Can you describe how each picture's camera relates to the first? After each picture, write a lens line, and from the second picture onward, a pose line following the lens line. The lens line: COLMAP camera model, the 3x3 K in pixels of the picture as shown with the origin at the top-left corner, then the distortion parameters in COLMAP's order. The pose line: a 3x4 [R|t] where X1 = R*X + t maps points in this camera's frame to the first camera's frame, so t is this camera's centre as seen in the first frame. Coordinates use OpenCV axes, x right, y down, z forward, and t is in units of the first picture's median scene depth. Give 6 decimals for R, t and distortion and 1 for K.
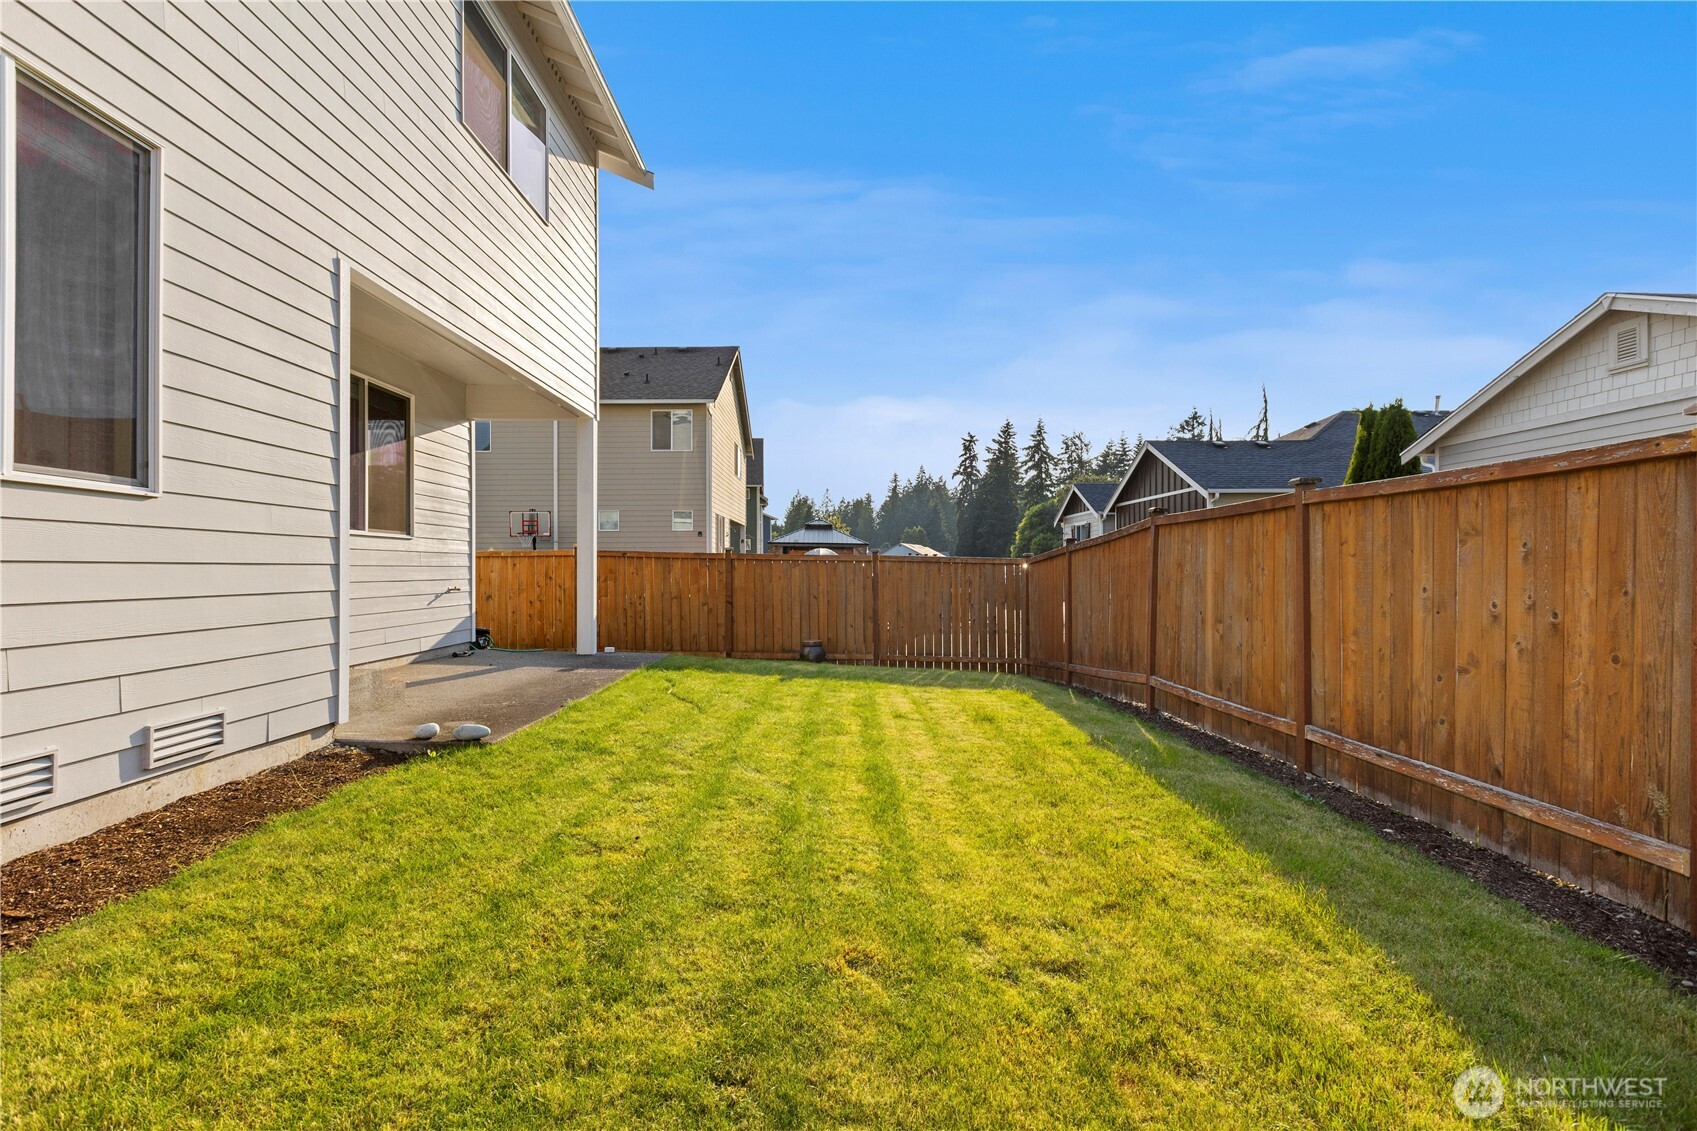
lens RADIAL K [[774.5, 0, 857.0], [0, 774.5, 561.7], [0, 0, 1]] dist [-0.001766, -0.000225]
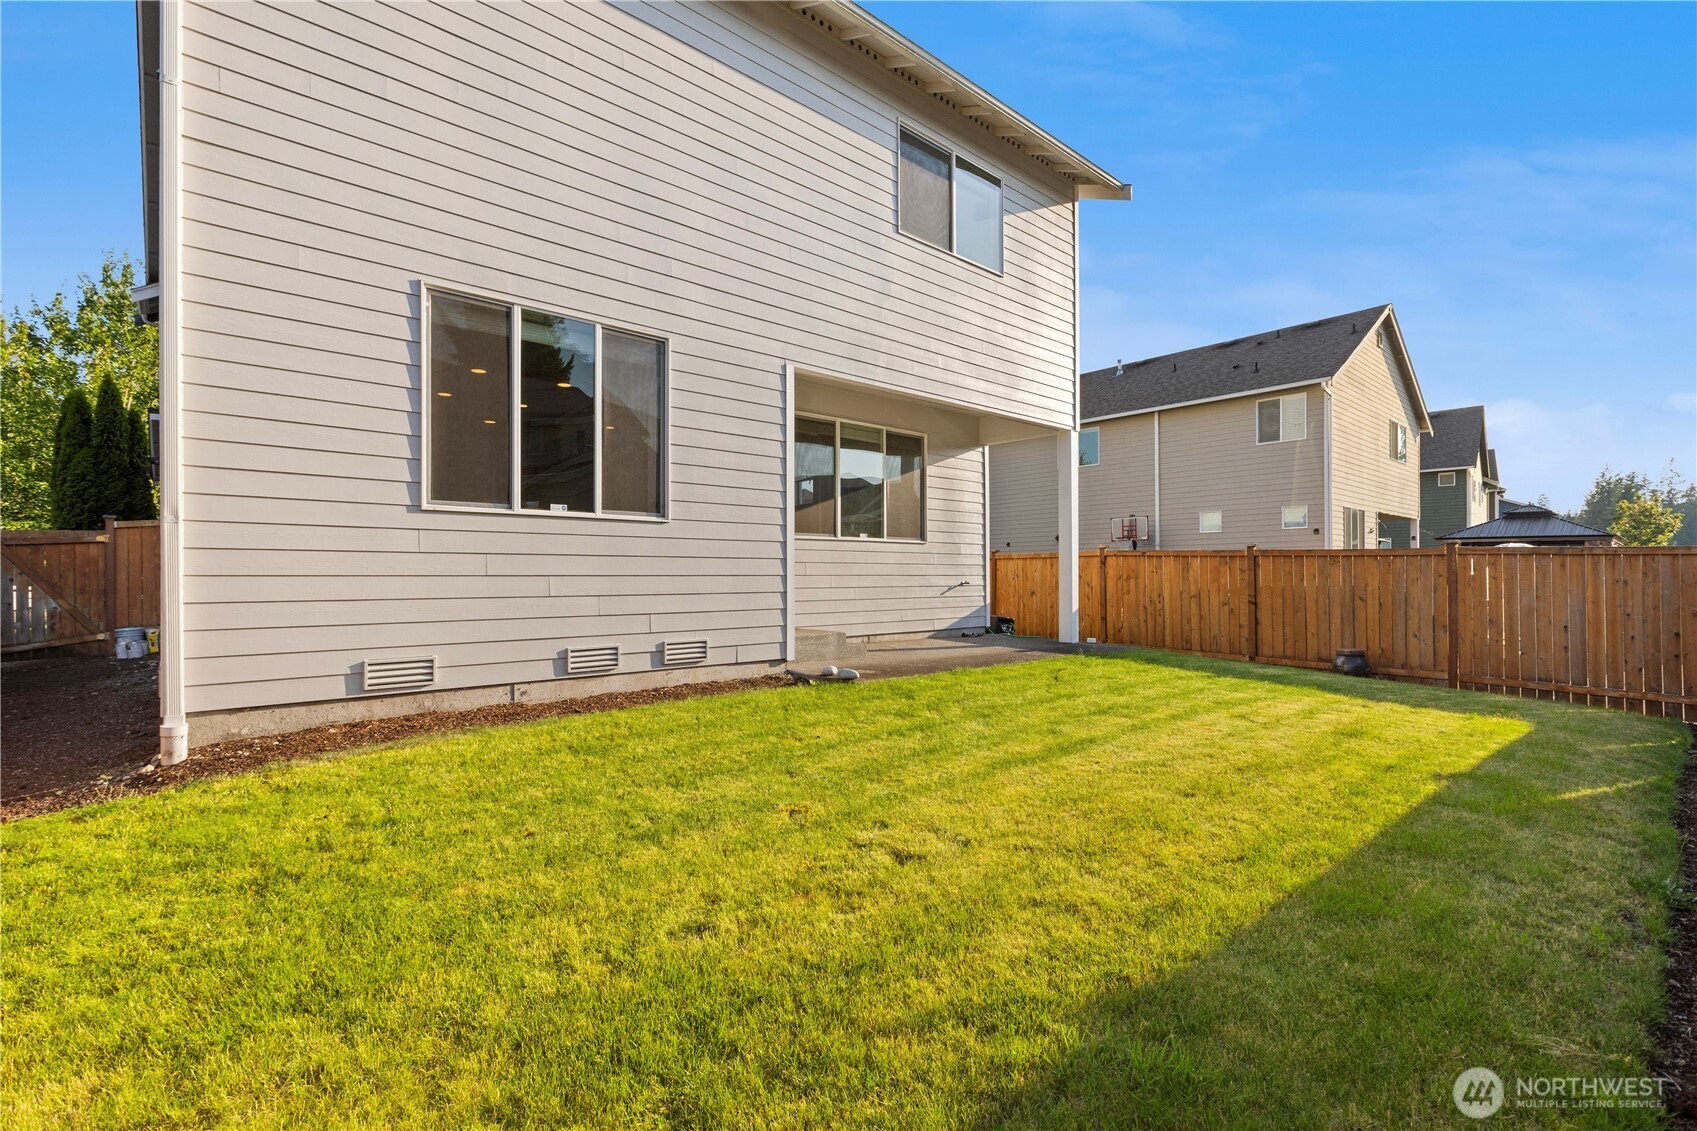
lens RADIAL K [[774.2, 0, 842.9], [0, 774.2, 572.0], [0, 0, 1]] dist [0.000396, -0.000057]
pose [[0.660607, -0.004887, -0.750716, 0.315801], [0.008594, 0.999963, 0.001053, 0.015937], [0.750683, -0.007147, 0.660624, 0.025009]]
